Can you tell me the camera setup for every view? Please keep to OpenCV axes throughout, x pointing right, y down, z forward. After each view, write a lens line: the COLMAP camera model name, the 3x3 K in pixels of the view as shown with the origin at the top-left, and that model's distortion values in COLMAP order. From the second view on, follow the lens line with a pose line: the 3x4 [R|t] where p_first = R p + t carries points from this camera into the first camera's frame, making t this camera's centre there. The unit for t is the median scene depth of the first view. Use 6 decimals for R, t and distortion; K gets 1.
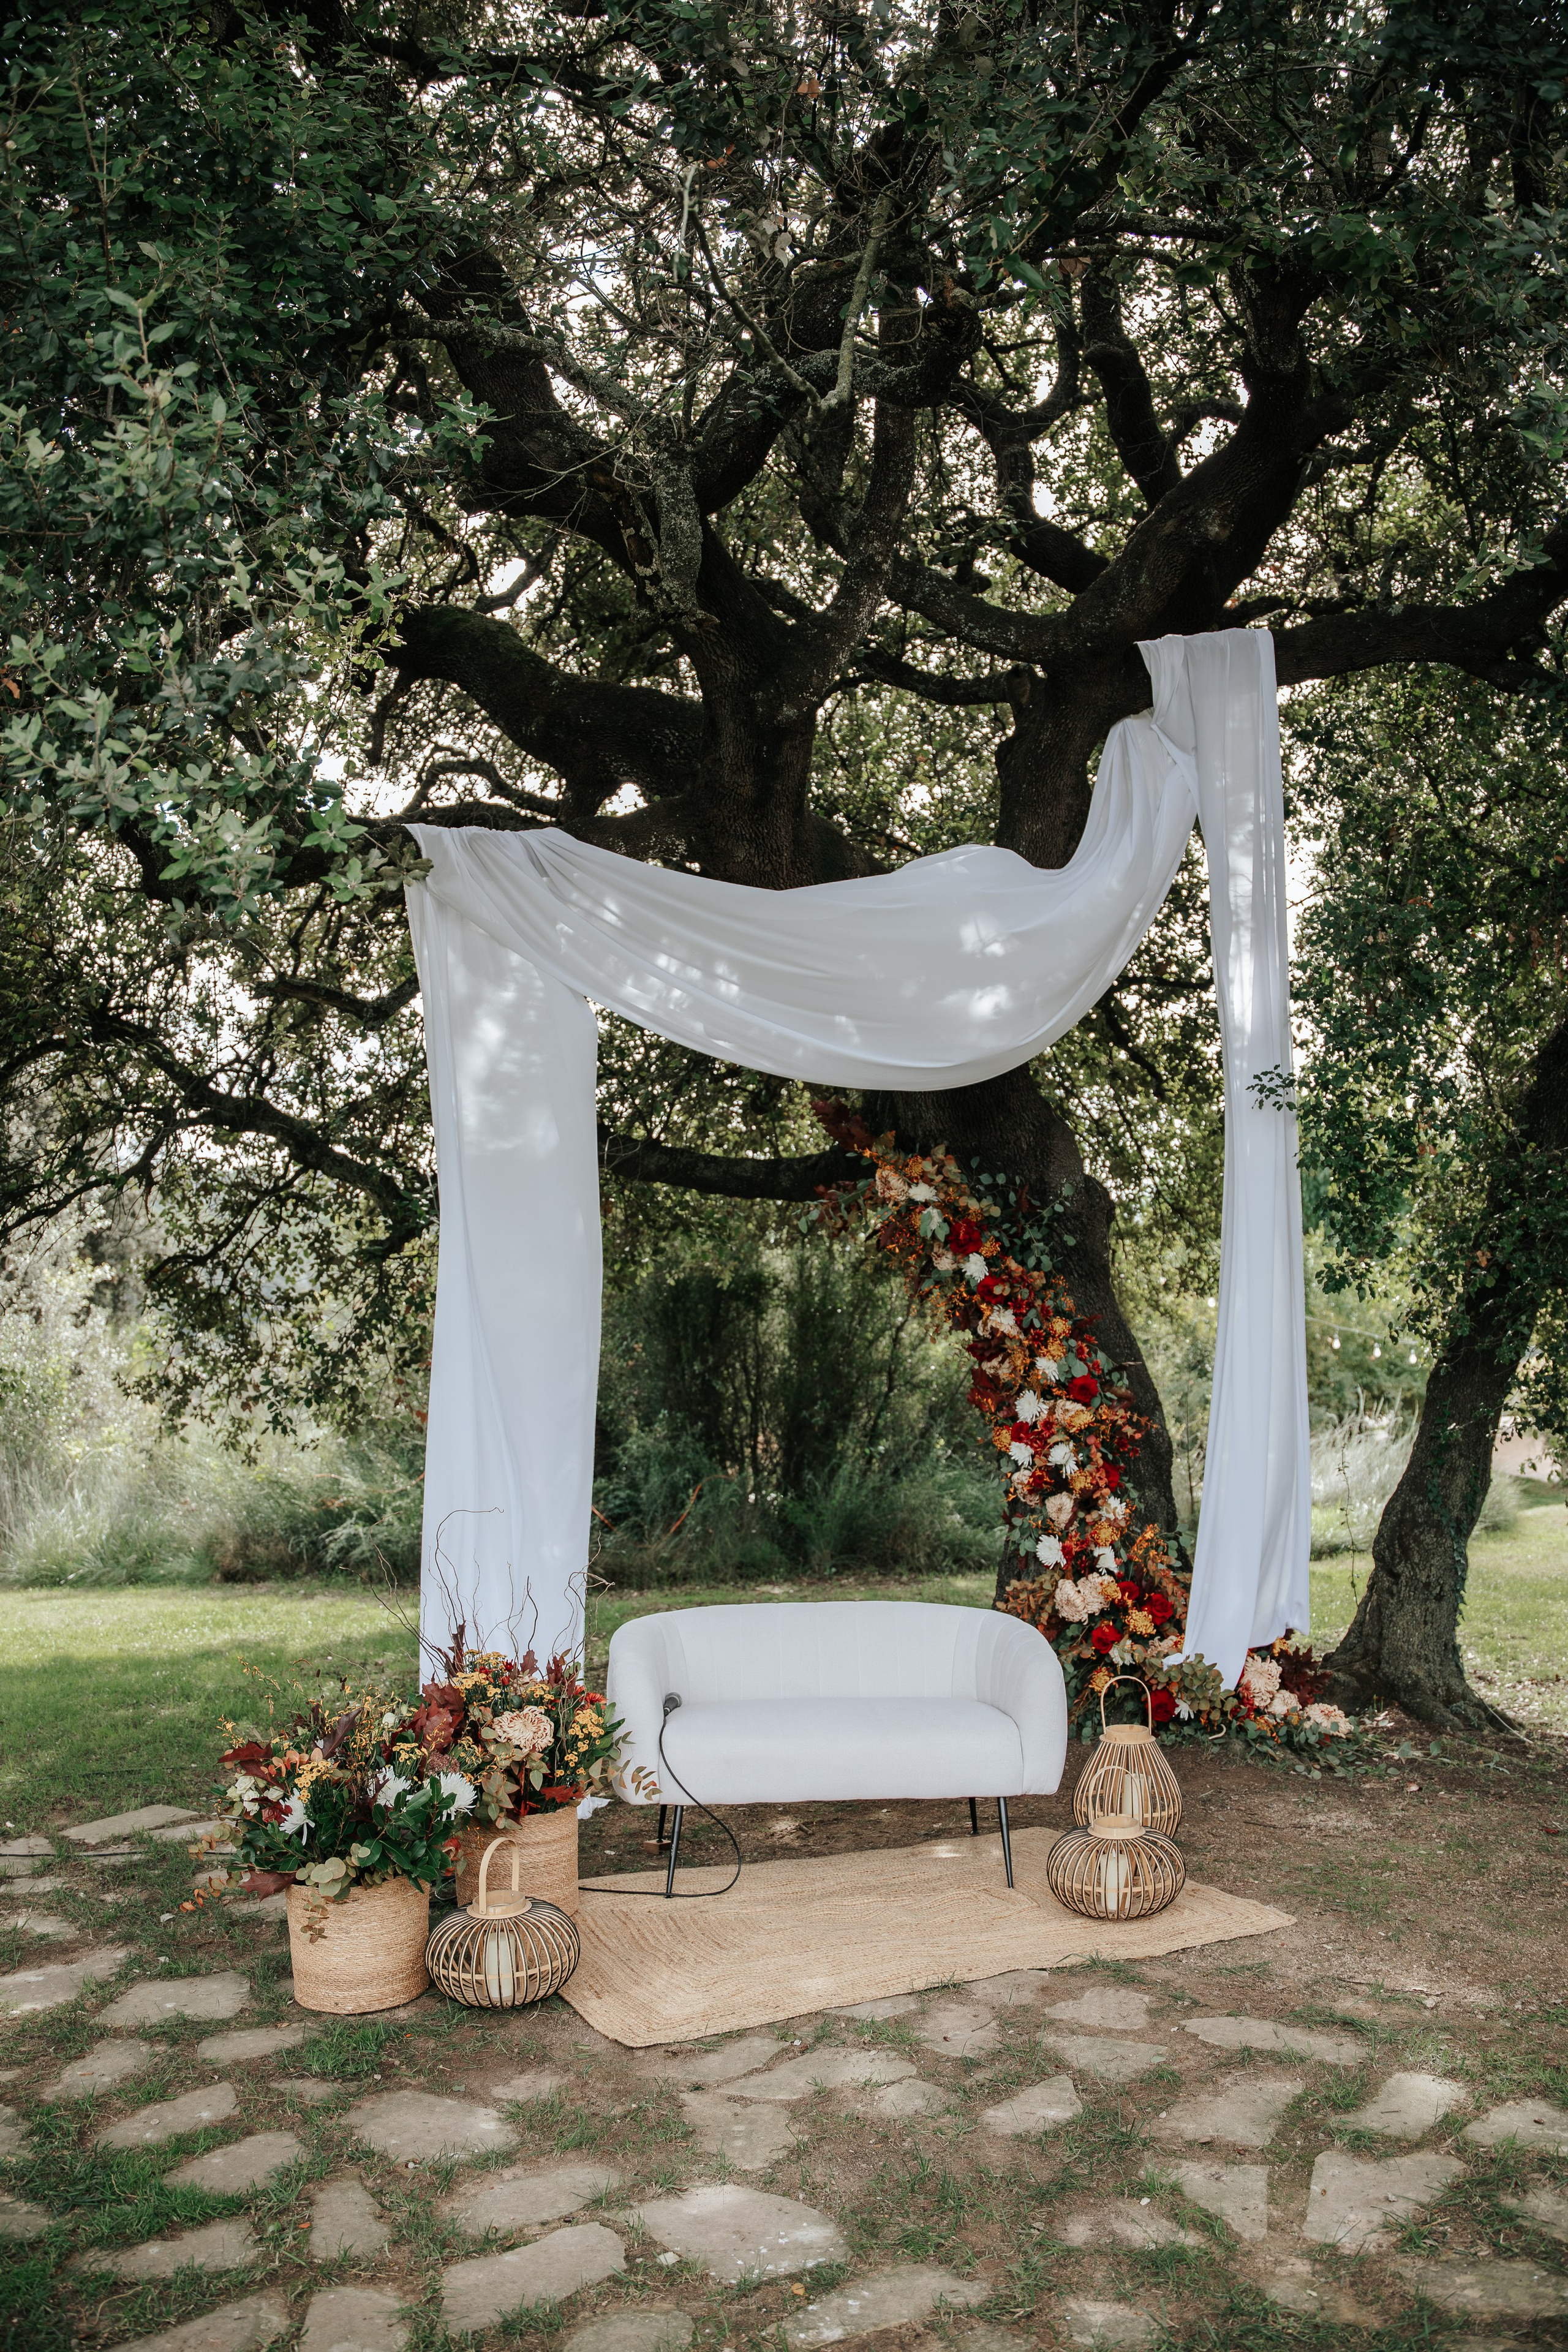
lens RADIAL K [[2043.1, 0, 786.4], [0, 2043.1, 1129.0], [0, 0, 1]] dist [-0.131269, 0.001380]
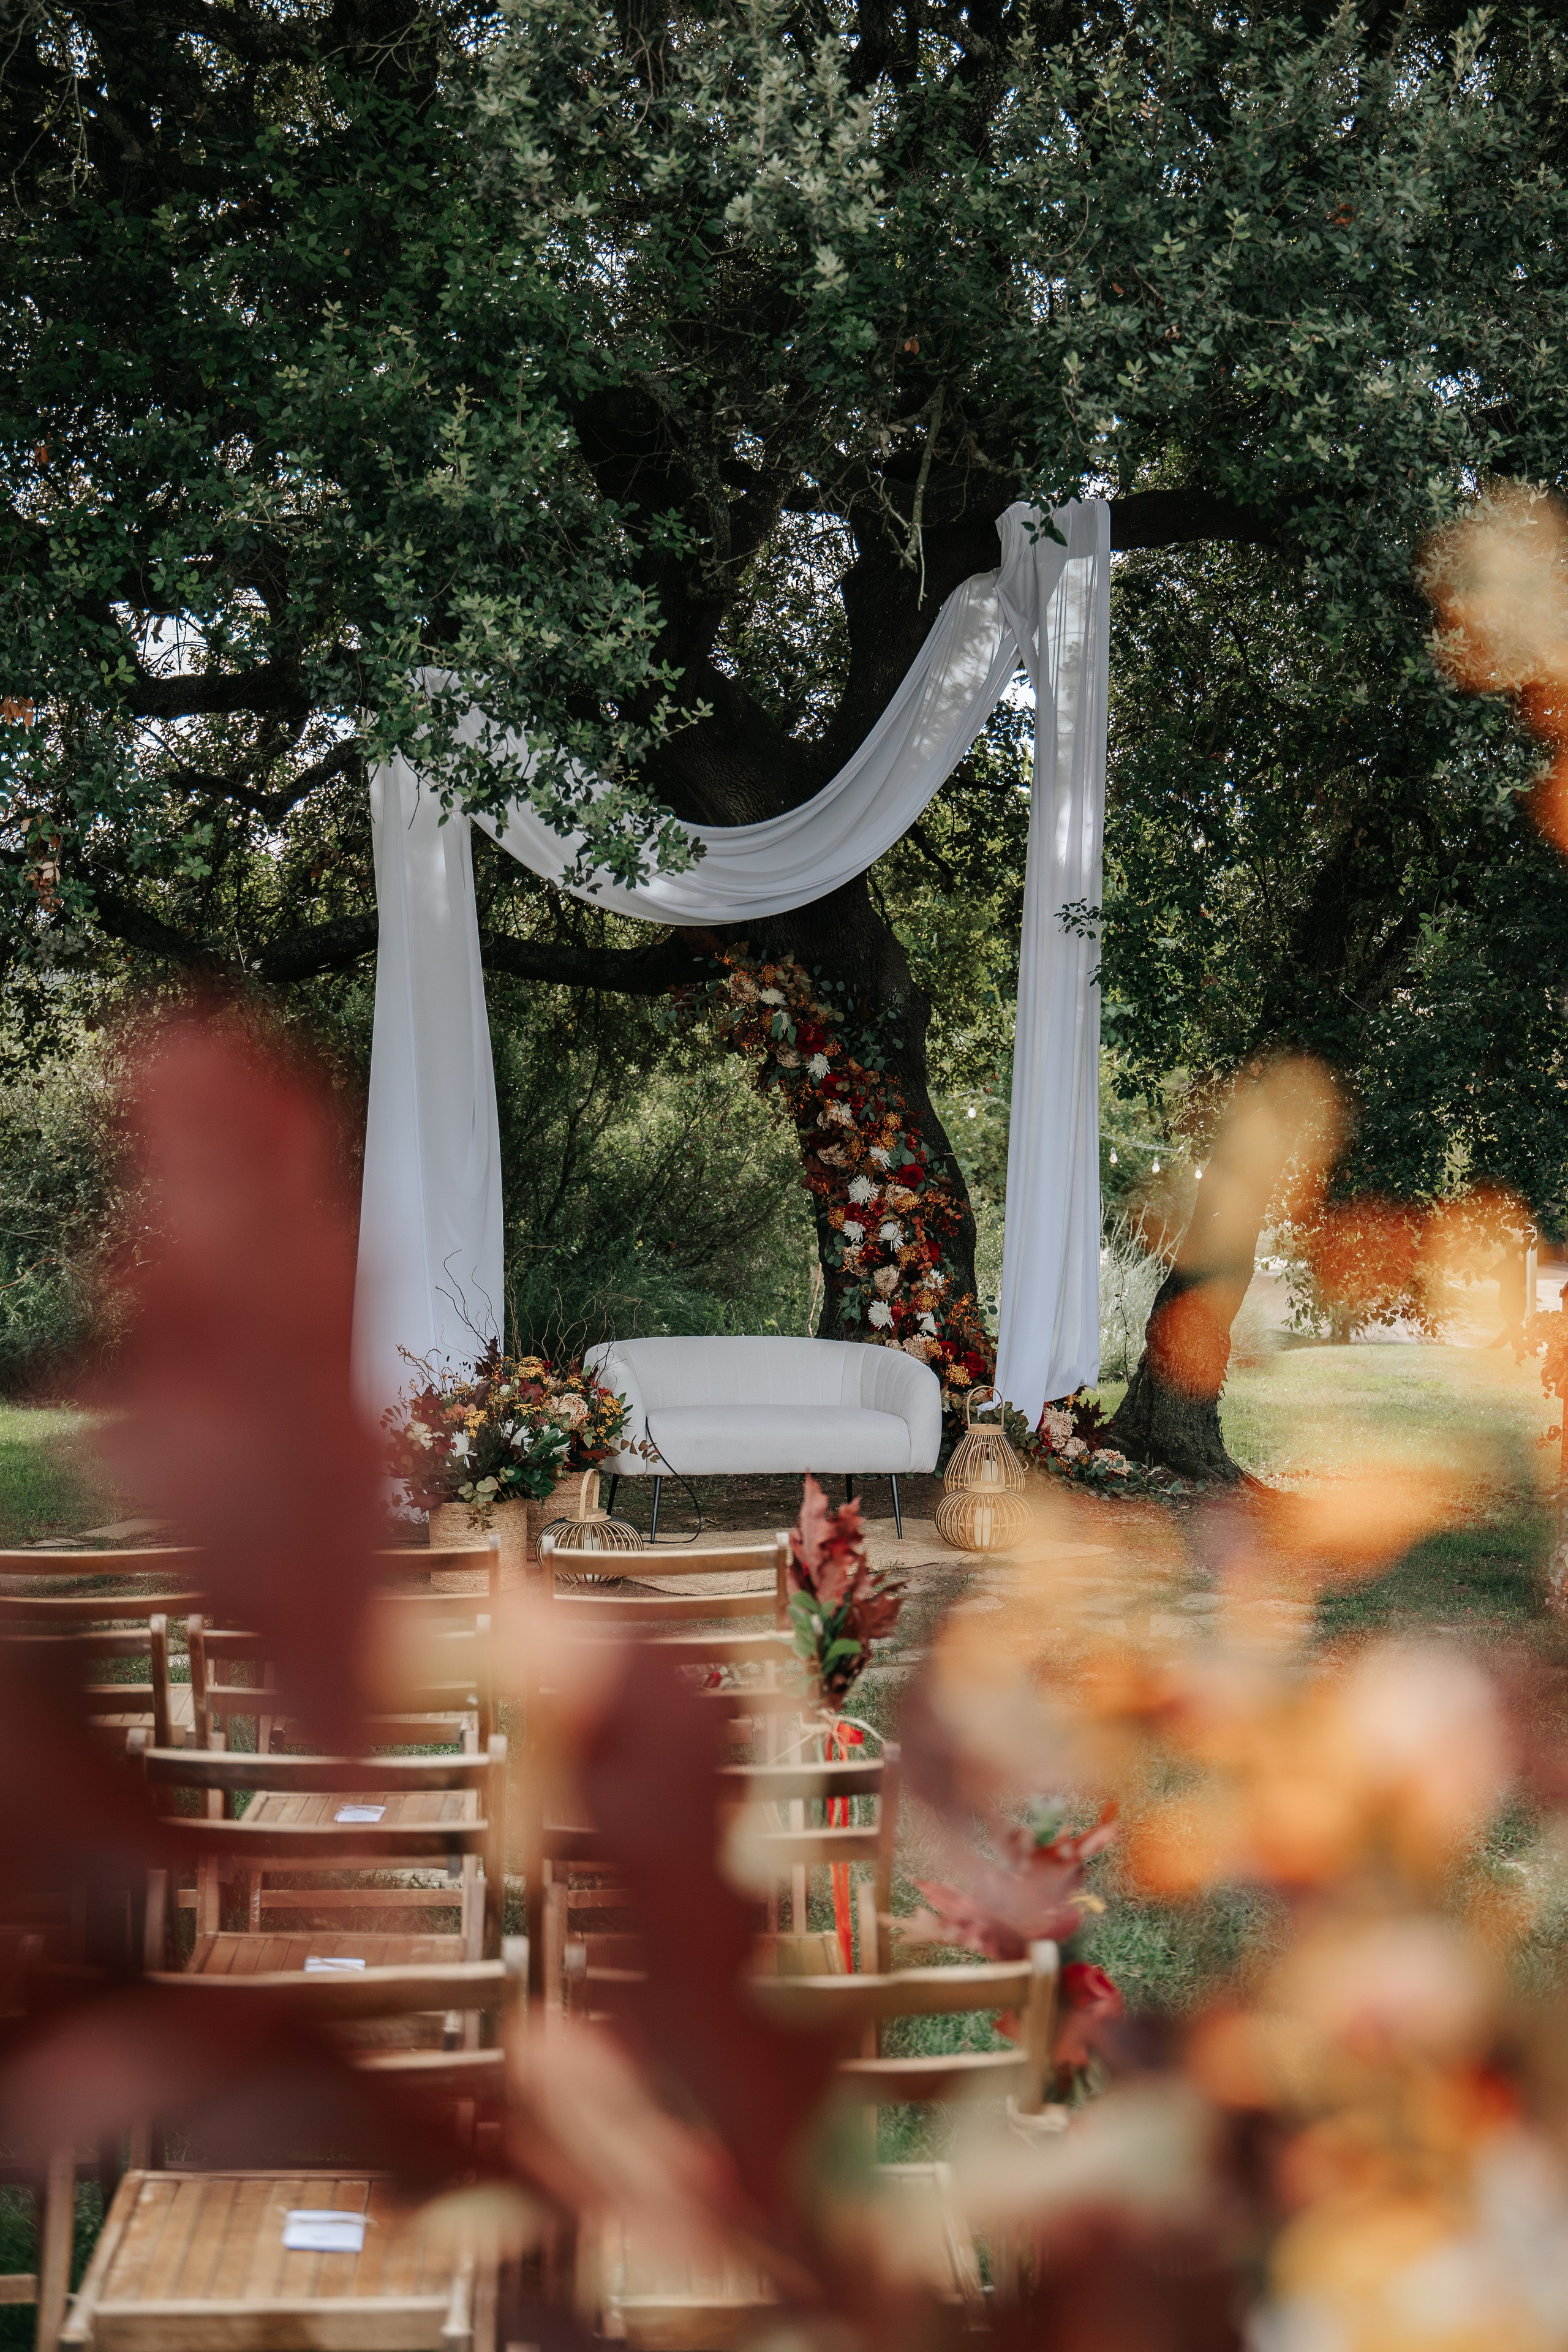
lens RADIAL K [[3163.3, 0, 781.2], [0, 3163.3, 1123.6], [0, 0, 1]] dist [0.022599, 0.003222]
pose [[0.981342, 0.027980, 0.190222, -0.265282], [-0.047280, 0.994093, 0.097692, -0.071527], [-0.186365, -0.104863, 0.976868, -0.722269]]
